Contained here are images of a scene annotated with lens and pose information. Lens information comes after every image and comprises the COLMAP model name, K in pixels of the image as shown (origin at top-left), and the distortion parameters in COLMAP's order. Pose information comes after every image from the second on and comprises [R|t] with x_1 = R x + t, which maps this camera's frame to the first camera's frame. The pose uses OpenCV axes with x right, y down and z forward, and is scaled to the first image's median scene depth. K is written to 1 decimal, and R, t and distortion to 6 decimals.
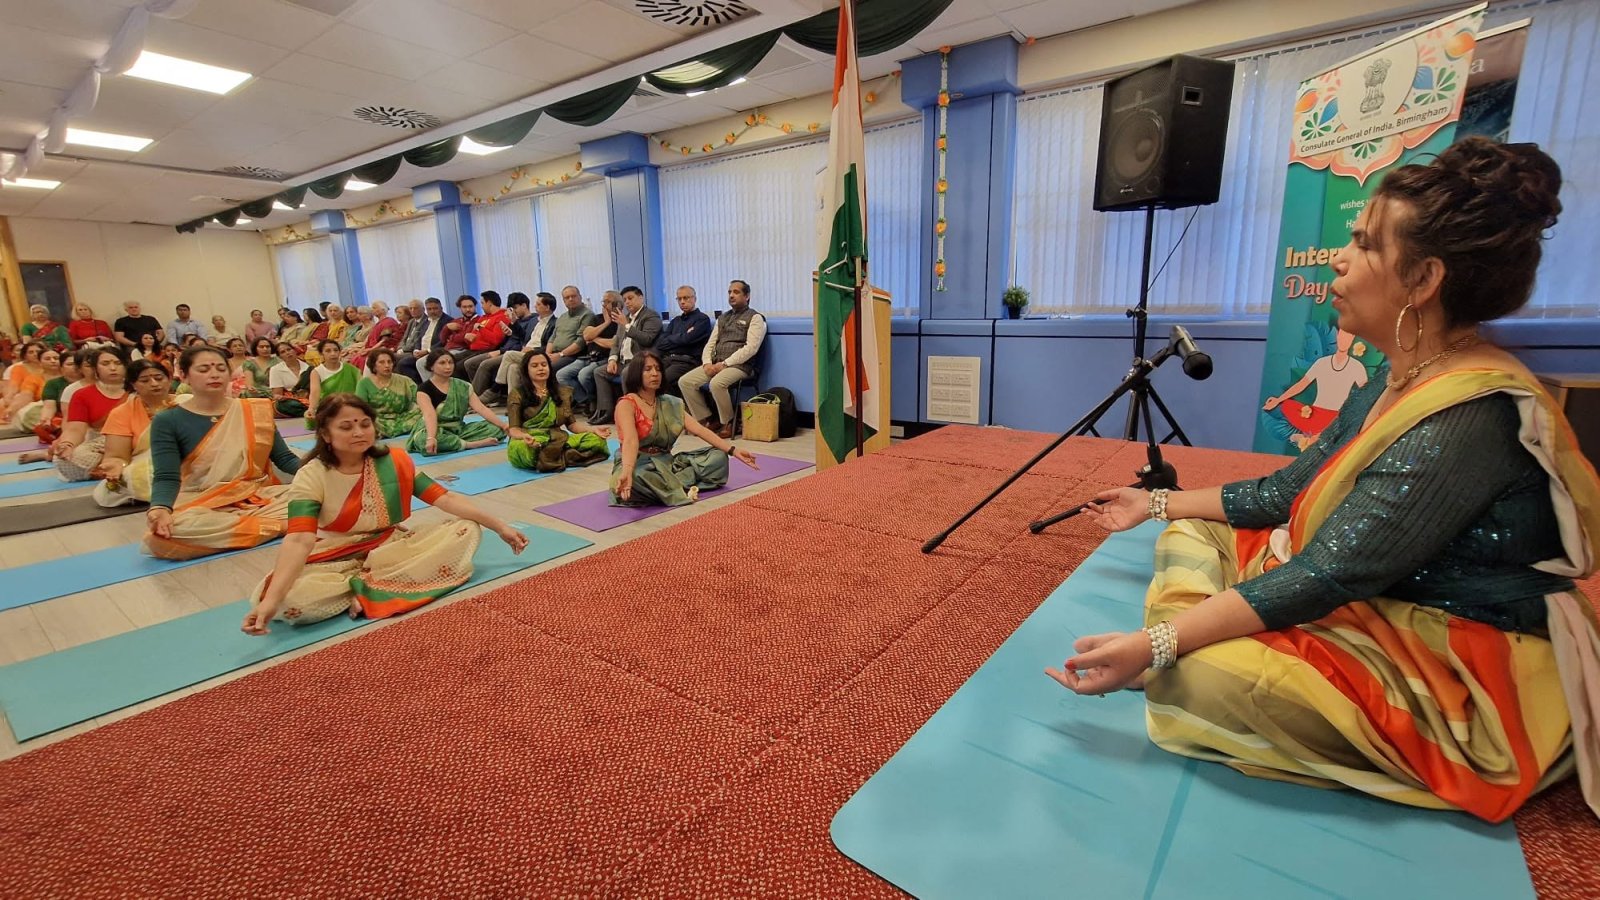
lens RADIAL K [[652.0, 0, 800.9], [0, 652.0, 441.2], [0, 0, 1]] dist [0.005710, -0.002636]
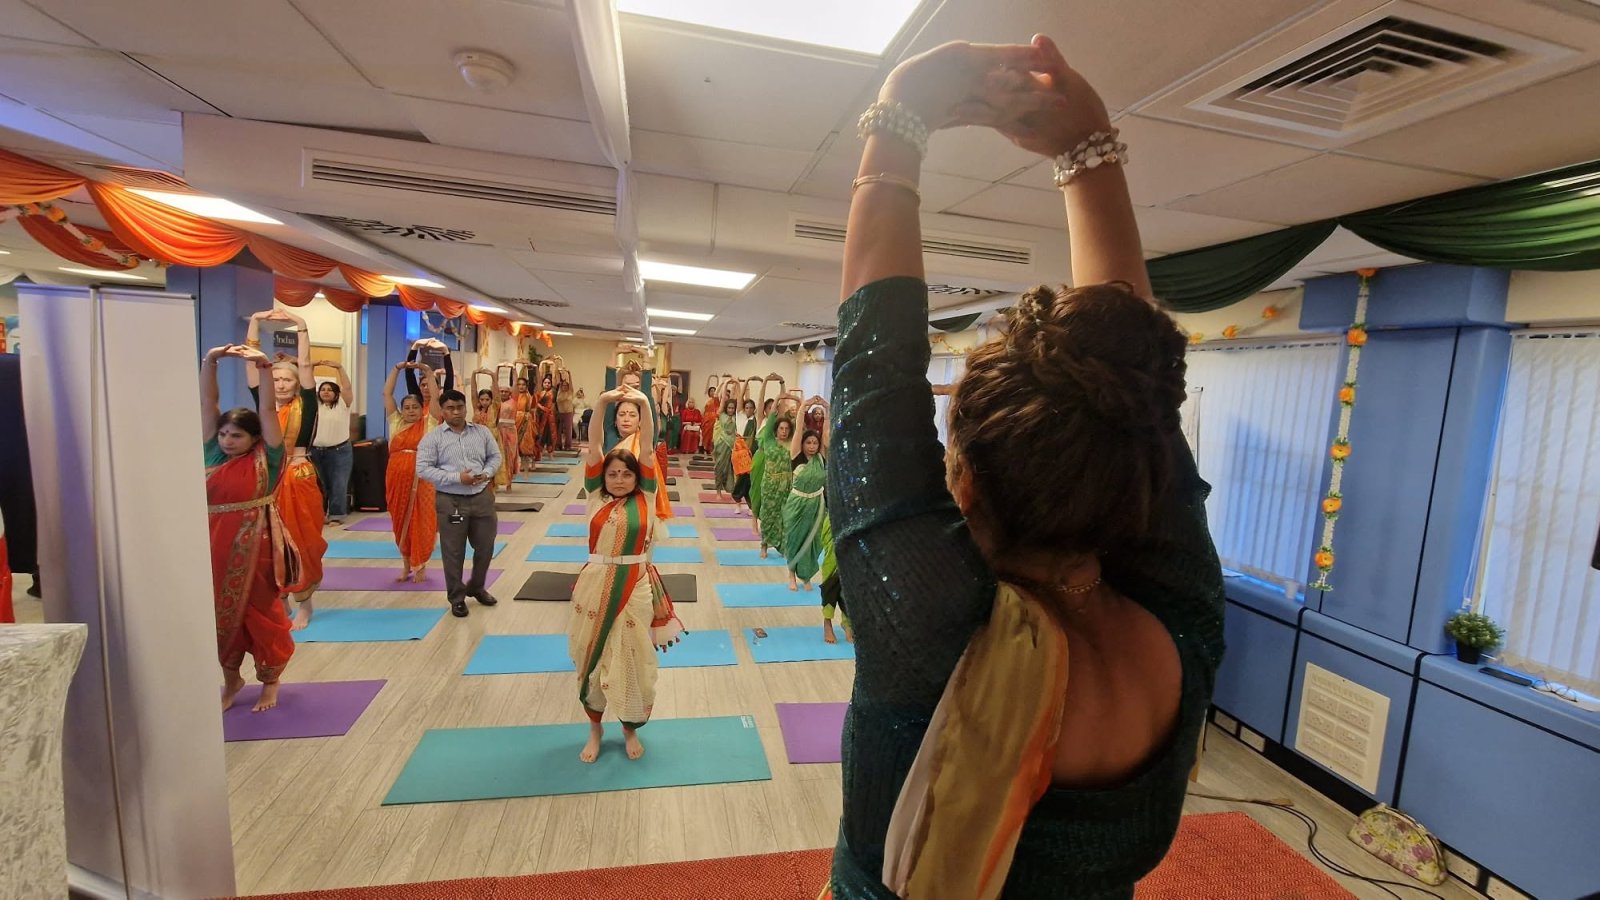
lens RADIAL K [[652.0, 0, 803.3], [0, 652.0, 441.8], [0, 0, 1]] dist [0.005710, -0.002636]
pose [[0.743777, 0.133702, -0.654919, 0.238430], [-0.212625, 0.976223, -0.042178, -0.235552], [0.633708, 0.170623, 0.754521, 0.081167]]
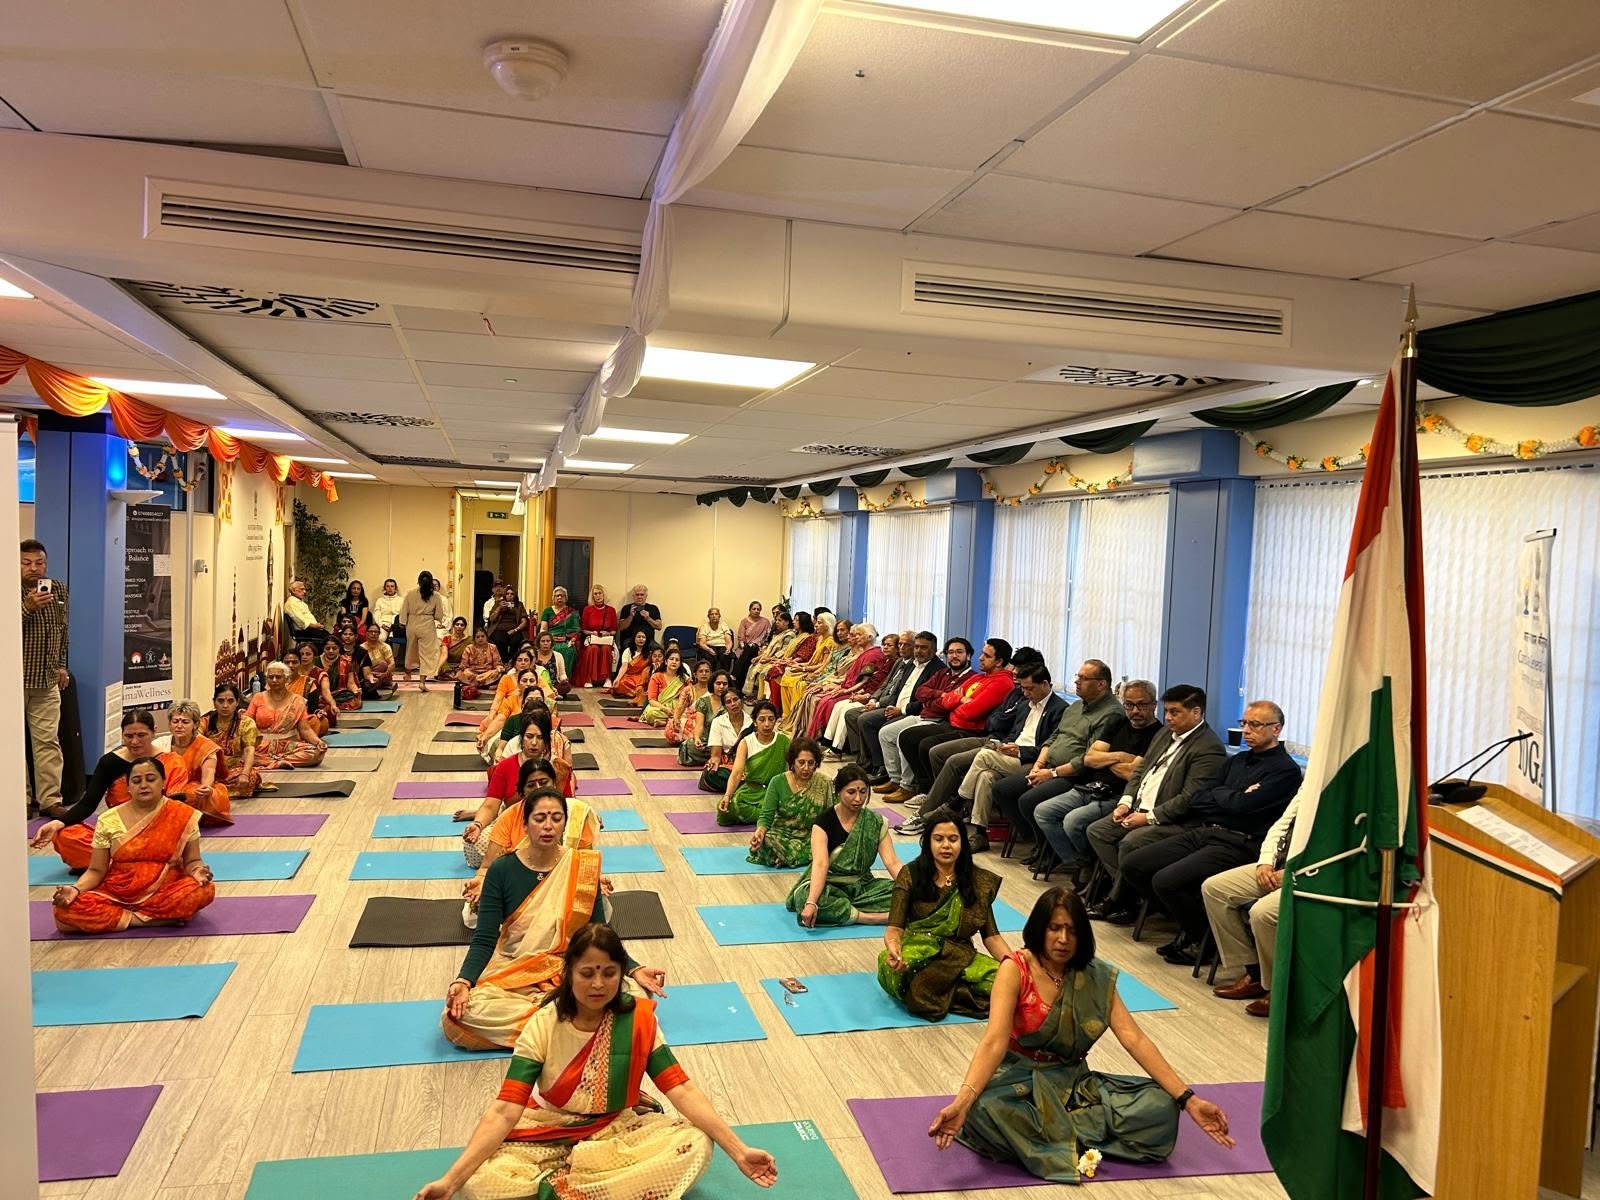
lens RADIAL K [[1193.5, 0, 799.7], [0, 1193.5, 609.4], [0, 0, 1]] dist [0.050868, -0.055432]
pose [[0.763144, 0.081441, -0.641076, 0.219436], [-0.182265, 0.978878, -0.092617, -0.198913], [0.619992, 0.187526, 0.761869, -0.022519]]
